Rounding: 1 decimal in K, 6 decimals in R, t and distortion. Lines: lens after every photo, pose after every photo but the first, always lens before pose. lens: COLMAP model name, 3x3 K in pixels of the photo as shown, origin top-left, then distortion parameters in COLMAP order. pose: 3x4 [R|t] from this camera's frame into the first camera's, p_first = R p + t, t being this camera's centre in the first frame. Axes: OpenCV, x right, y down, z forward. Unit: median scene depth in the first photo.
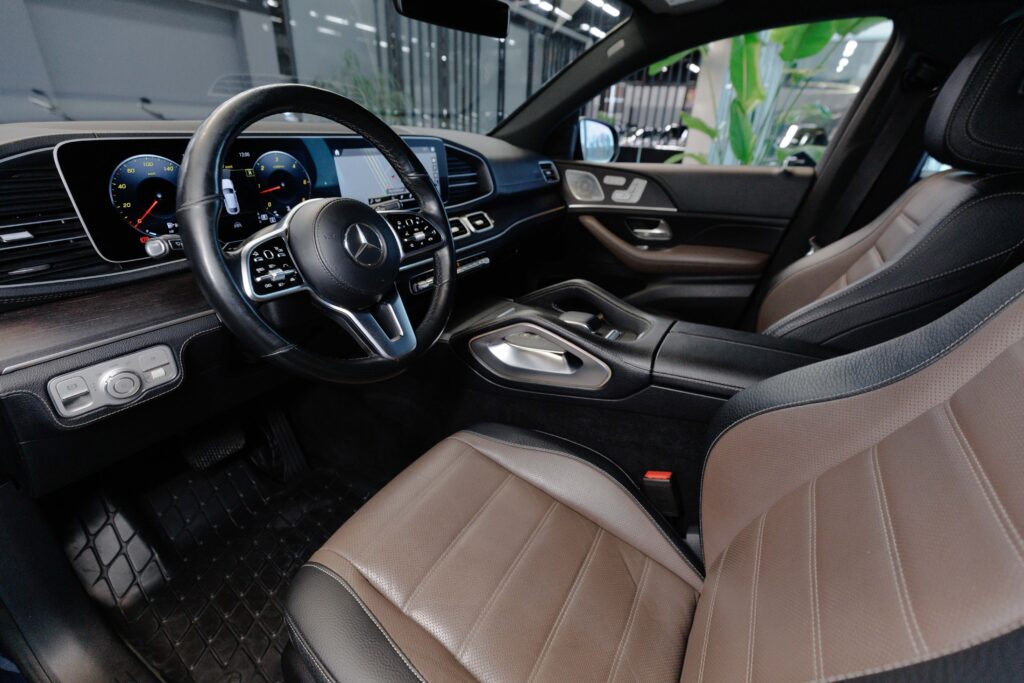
lens RADIAL K [[452.5, 0, 512.0], [0, 452.5, 341.5], [0, 0, 1]] dist [-0.001438, -0.000176]
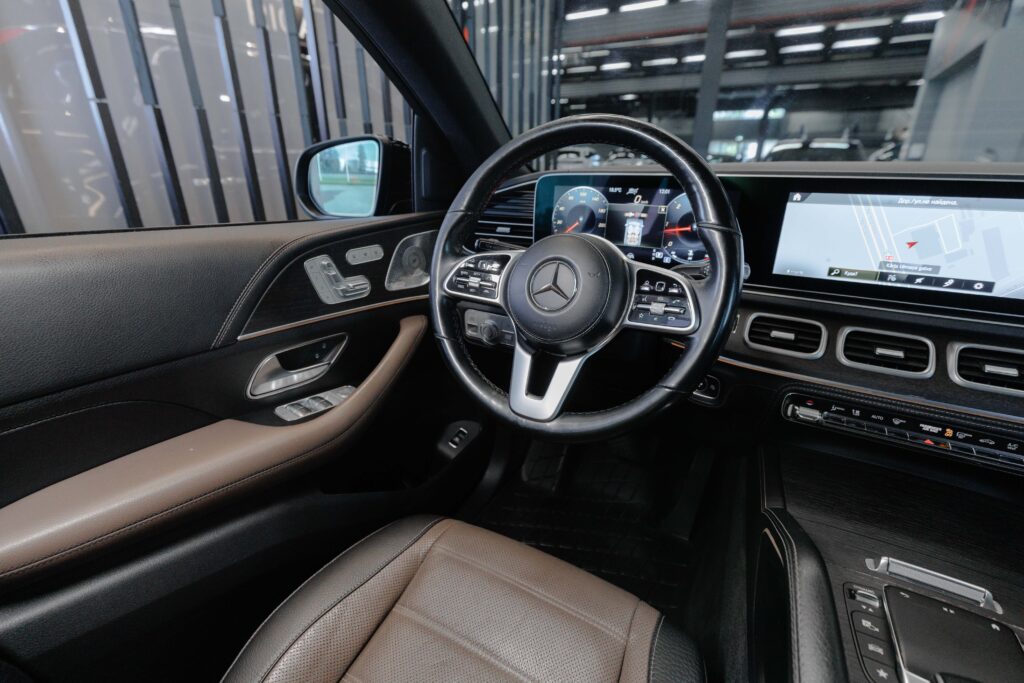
lens RADIAL K [[452.5, 0, 512.0], [0, 452.5, 341.5], [0, 0, 1]] dist [-0.001438, -0.000176]
pose [[-0.005005, 0.335722, -0.941948, 0.252319], [-0.431138, 0.849190, 0.304953, -0.164404], [0.902272, 0.407636, 0.140493, 0.389340]]
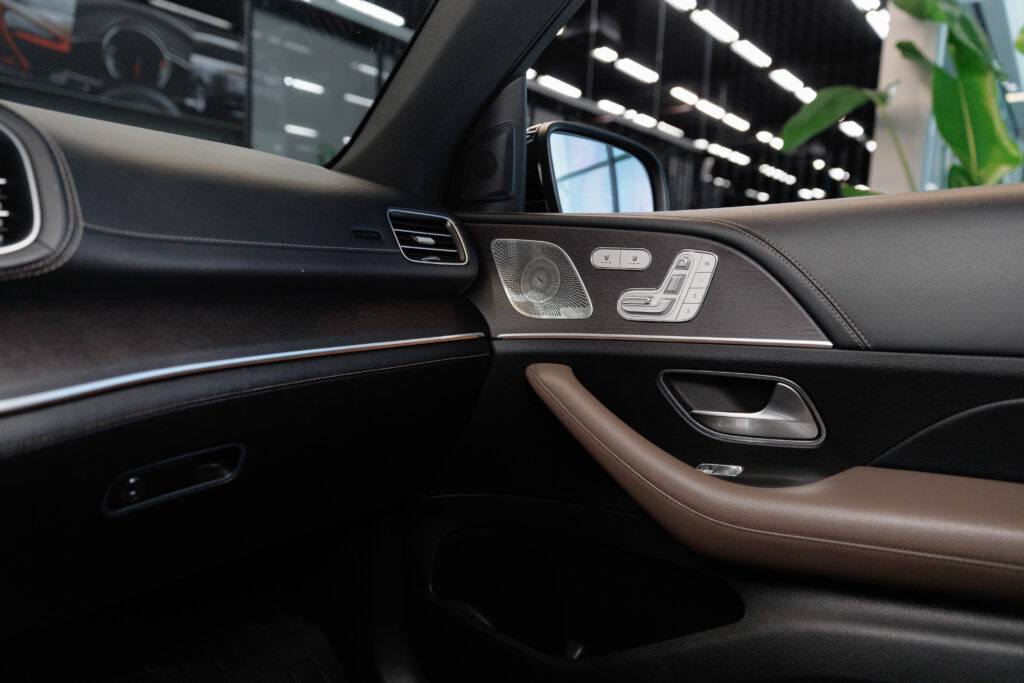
lens RADIAL K [[671.9, 0, 512.0], [0, 671.9, 341.5], [0, 0, 1]] dist [-0.000199, 0.000665]
pose [[0.988921, 0.012182, -0.147945, 0.266717], [-0.061410, 0.940920, -0.333014, -0.163625], [0.135148, 0.338409, 0.931243, 0.678167]]
